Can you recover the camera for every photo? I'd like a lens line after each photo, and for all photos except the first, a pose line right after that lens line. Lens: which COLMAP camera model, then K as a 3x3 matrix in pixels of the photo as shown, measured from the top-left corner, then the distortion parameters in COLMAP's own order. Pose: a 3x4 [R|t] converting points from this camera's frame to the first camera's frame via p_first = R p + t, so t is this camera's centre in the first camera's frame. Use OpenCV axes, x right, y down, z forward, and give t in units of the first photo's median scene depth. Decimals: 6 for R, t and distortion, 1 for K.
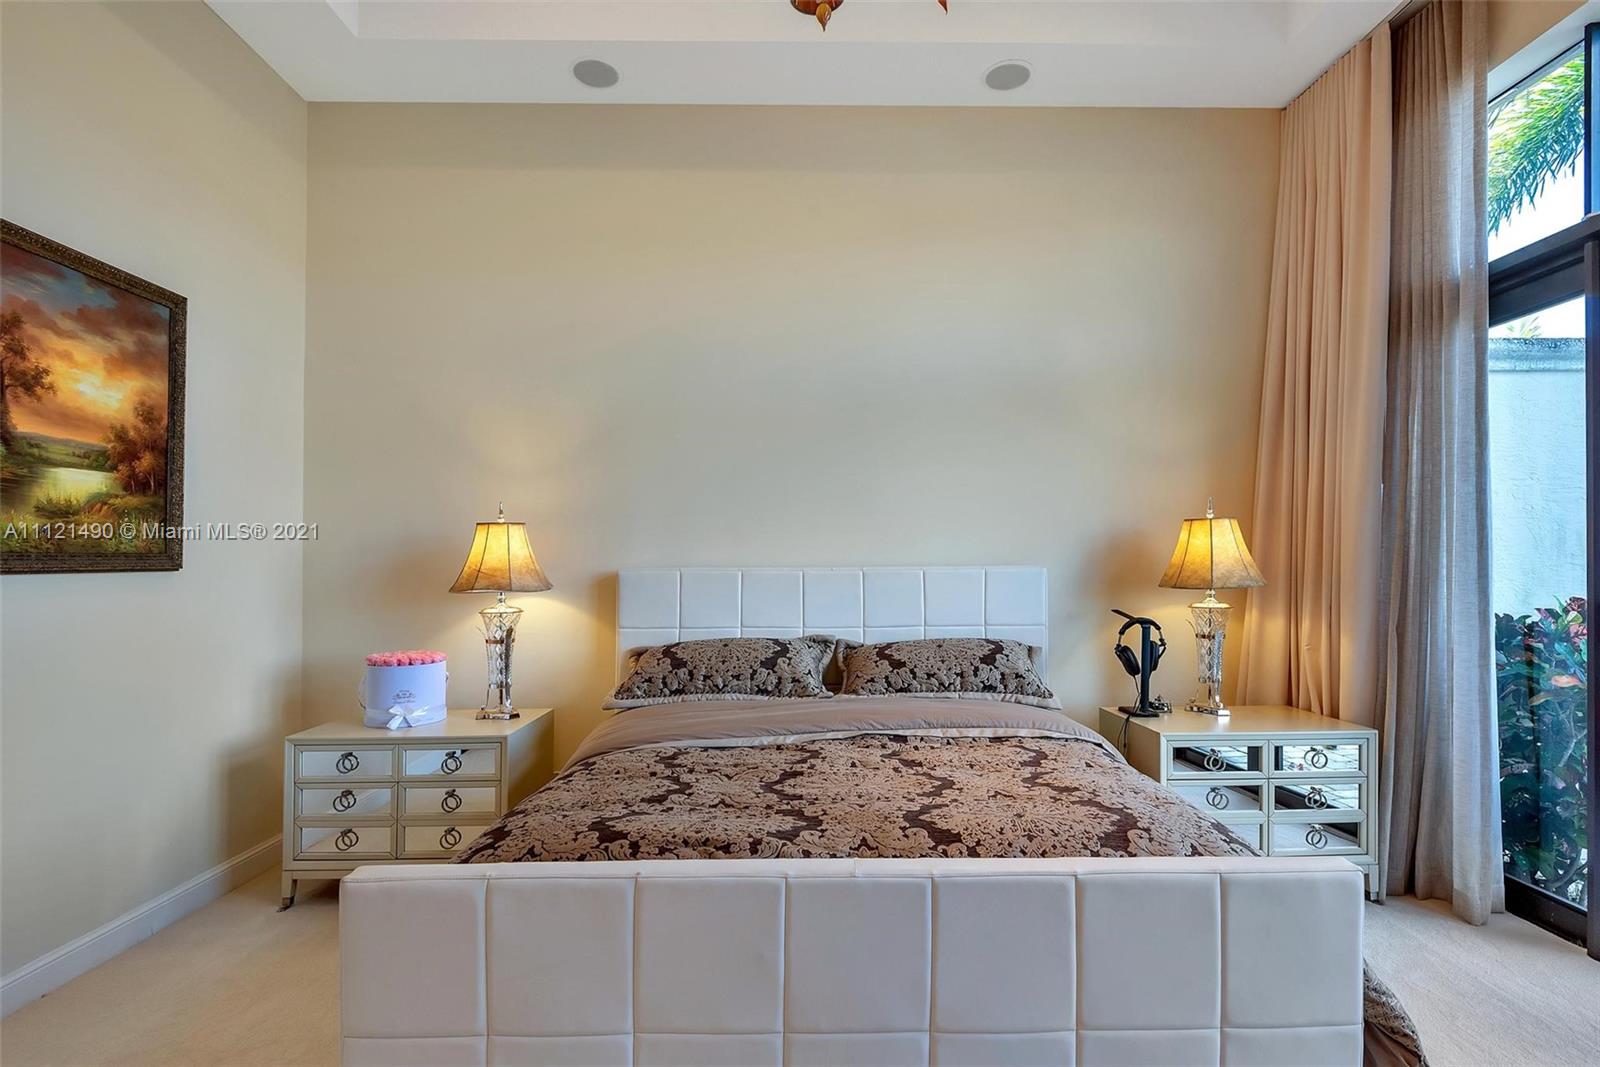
lens RADIAL K [[806.1, 0, 836.1], [0, 806.1, 551.7], [0, 0, 1]] dist [0.013533, -0.000879]
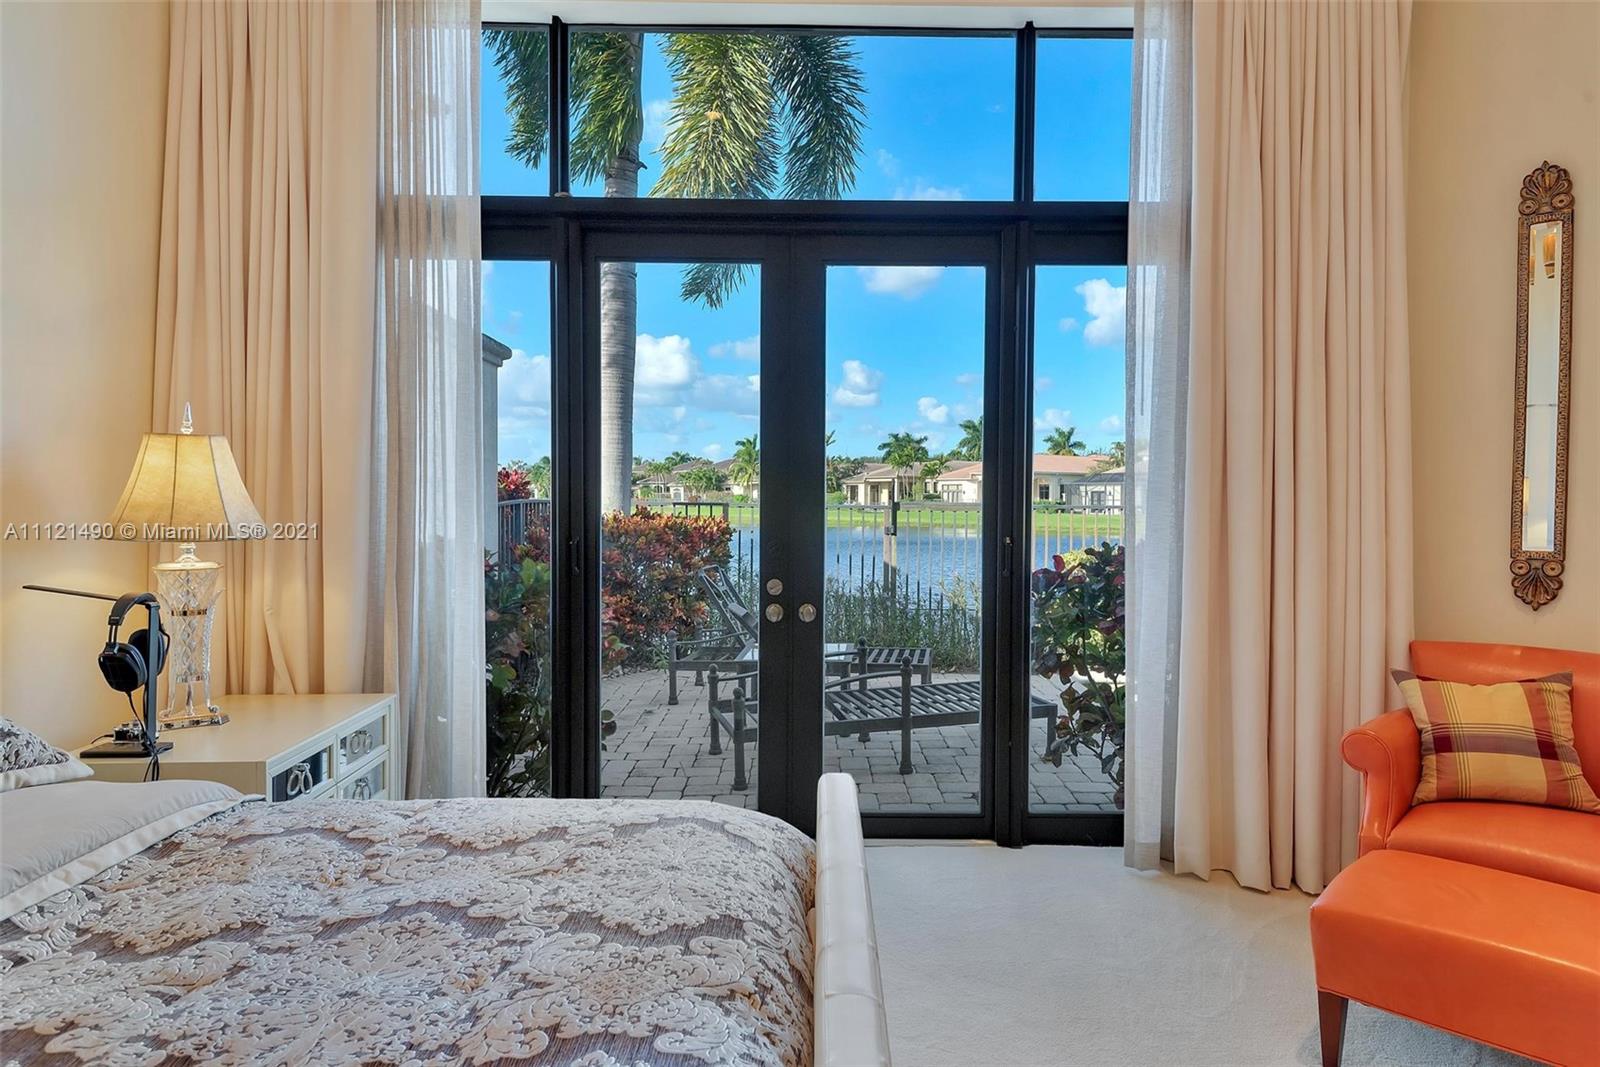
lens RADIAL K [[974.9, 0, 819.0], [0, 974.9, 521.3], [0, 0, 1]] dist [0.045272, -0.034411]
pose [[0.034577, -0.021739, 0.999166, -0.450484], [-0.016978, 0.999606, 0.022336, 0.004738], [-0.999258, -0.017737, 0.034194, 0.629755]]
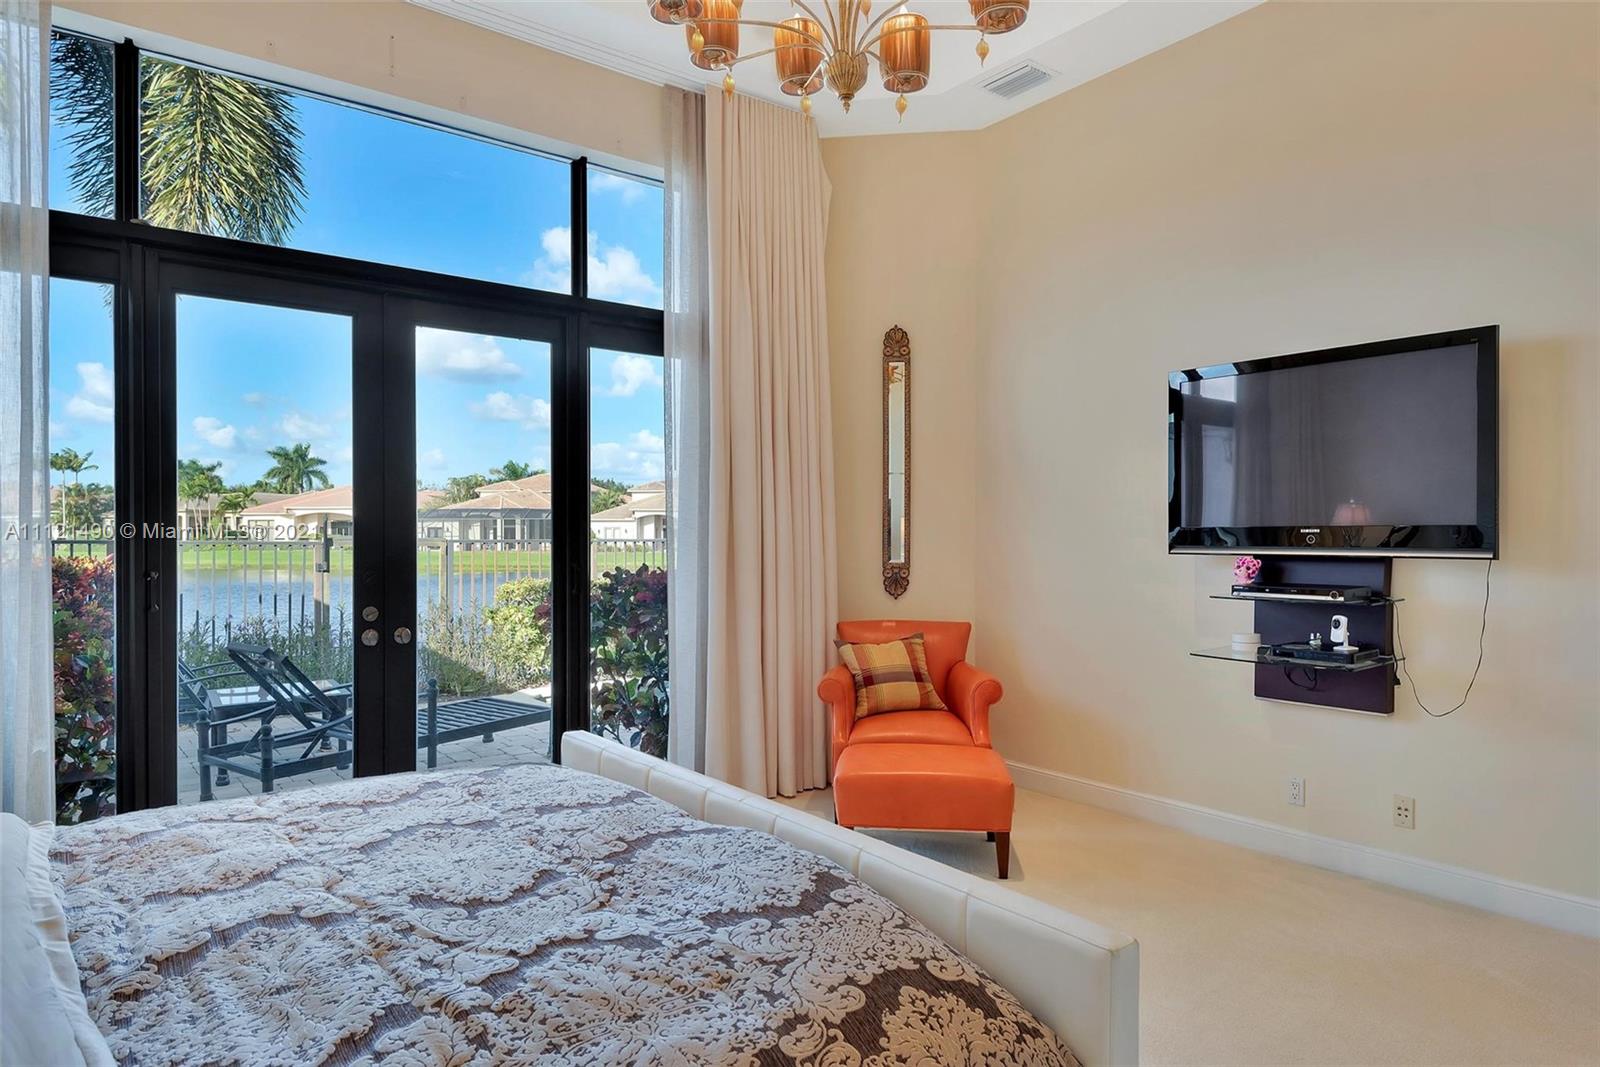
lens RADIAL K [[975.9, 0, 816.6], [0, 975.9, 540.0], [0, 0, 1]] dist [0.028418, -0.001112]
pose [[-0.582776, -0.001014, 0.812632, -0.717292], [-0.006862, 0.999970, -0.003674, 0.017486], [-0.812604, -0.007717, -0.582765, 1.082748]]
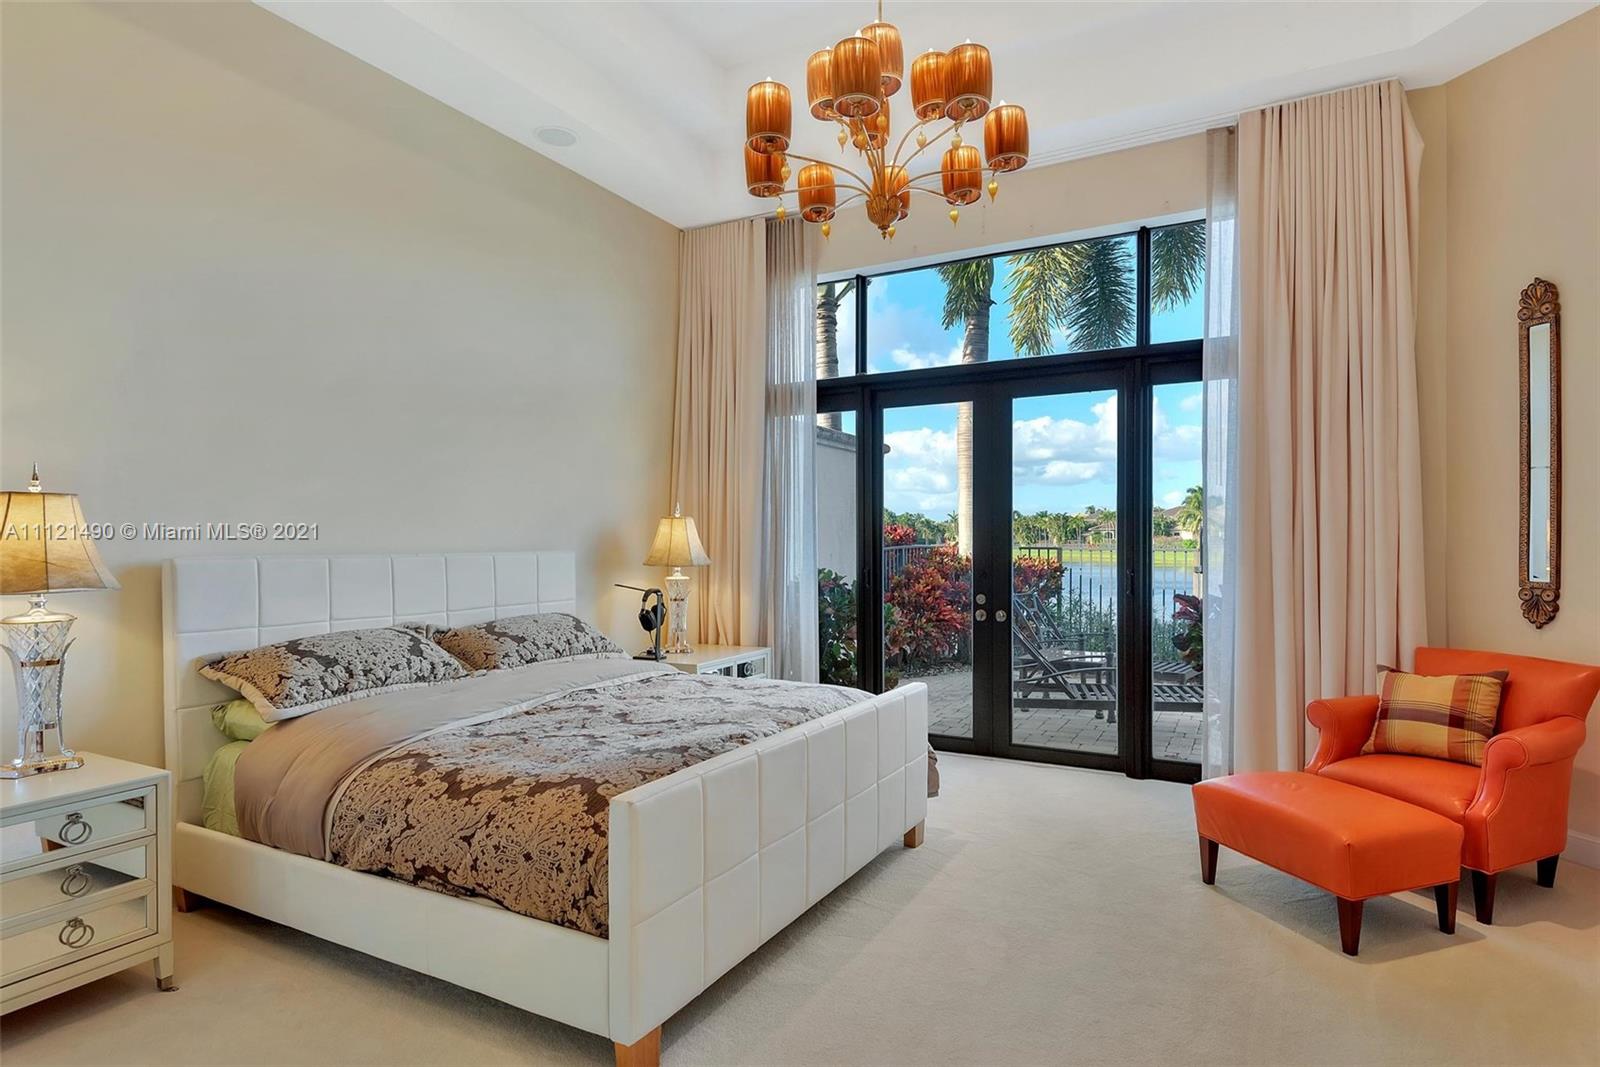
lens RADIAL K [[853.1, 0, 822.1], [0, 853.1, 548.6], [0, 0, 1]] dist [0.048298, -0.033817]
pose [[0.500386, -0.004923, 0.865788, -0.969697], [-0.008442, 0.999909, 0.010565, -0.003481], [-0.865761, -0.012596, 0.500299, 0.049902]]
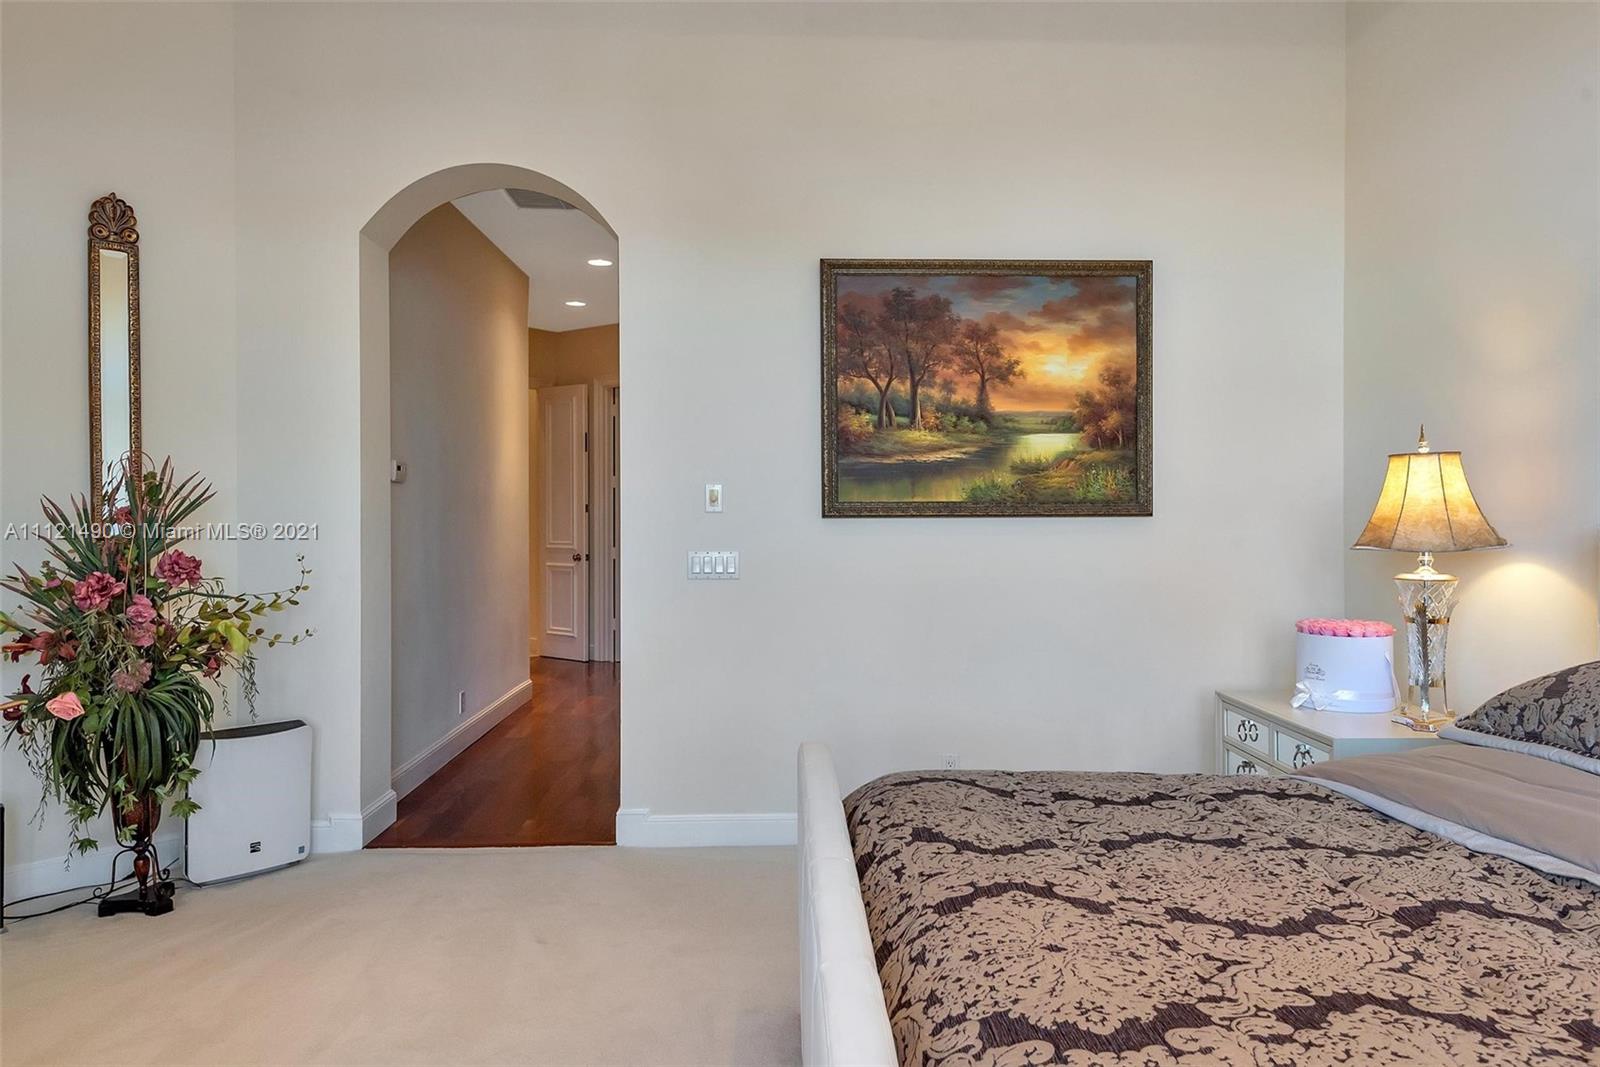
lens RADIAL K [[1118.3, 0, 815.9], [0, 1118.3, 523.4], [0, 0, 1]] dist [0.046603, -0.032169]
pose [[0.008246, 0.017808, -0.999807, 0.764913], [0.011931, 0.999768, 0.017906, 0.001136], [0.999895, -0.012076, 0.008032, 0.608227]]
